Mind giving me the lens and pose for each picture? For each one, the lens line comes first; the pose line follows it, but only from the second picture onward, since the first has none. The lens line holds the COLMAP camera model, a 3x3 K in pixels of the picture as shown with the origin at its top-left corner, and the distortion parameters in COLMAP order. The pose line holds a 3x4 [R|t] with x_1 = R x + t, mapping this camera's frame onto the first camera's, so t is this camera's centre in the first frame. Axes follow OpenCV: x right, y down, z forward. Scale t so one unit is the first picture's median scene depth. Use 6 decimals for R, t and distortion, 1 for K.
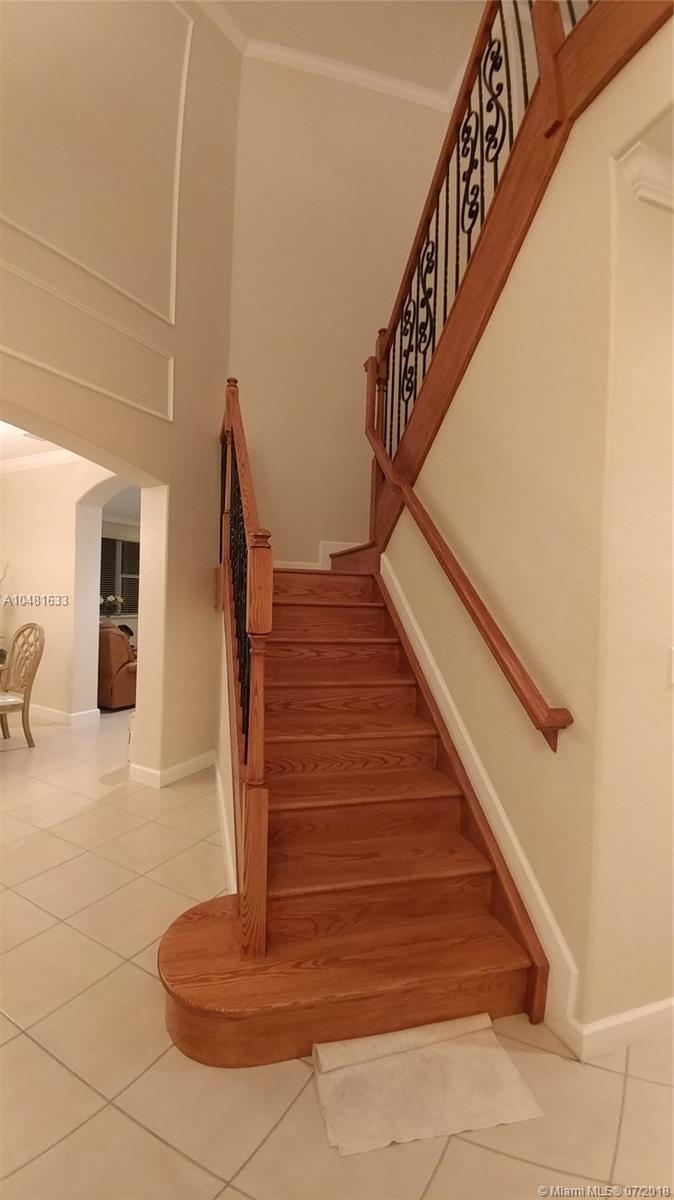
lens RADIAL K [[496.9, 0, 338.4], [0, 496.9, 602.3], [0, 0, 1]] dist [0.035968, -0.046023]
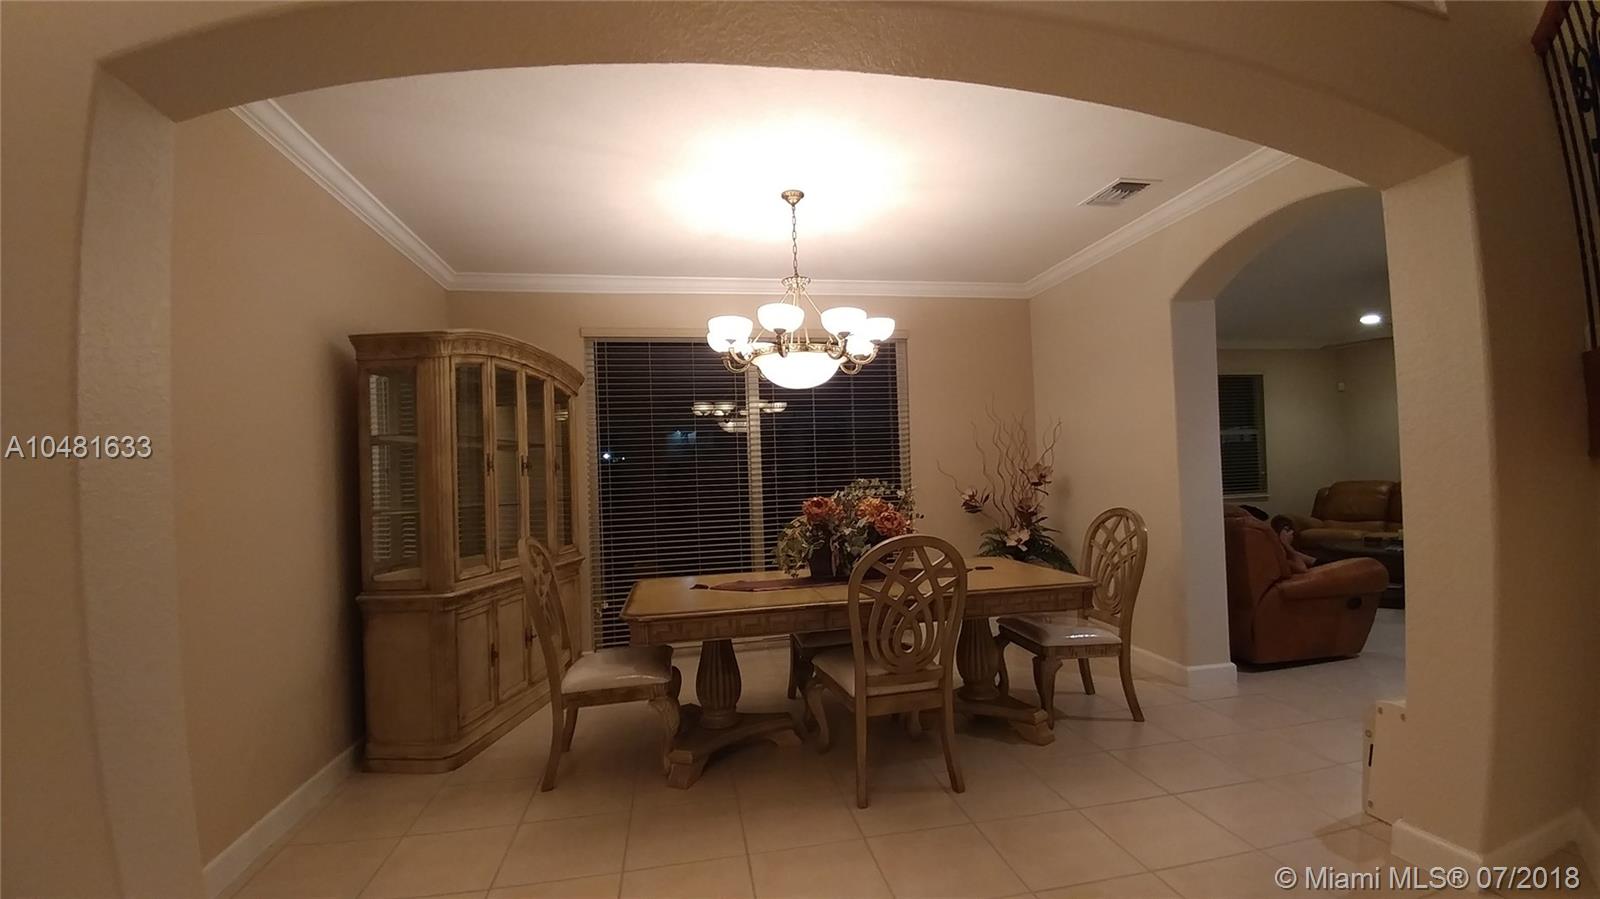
lens RADIAL K [[662.6, 0, 805.9], [0, 662.6, 464.5], [0, 0, 1]] dist [0.035968, -0.046023]
pose [[0.636843, -0.076414, -0.767197, -0.245357], [0.050077, 0.997075, -0.057742, 0.018062], [0.769365, -0.001646, 0.638807, 0.210935]]
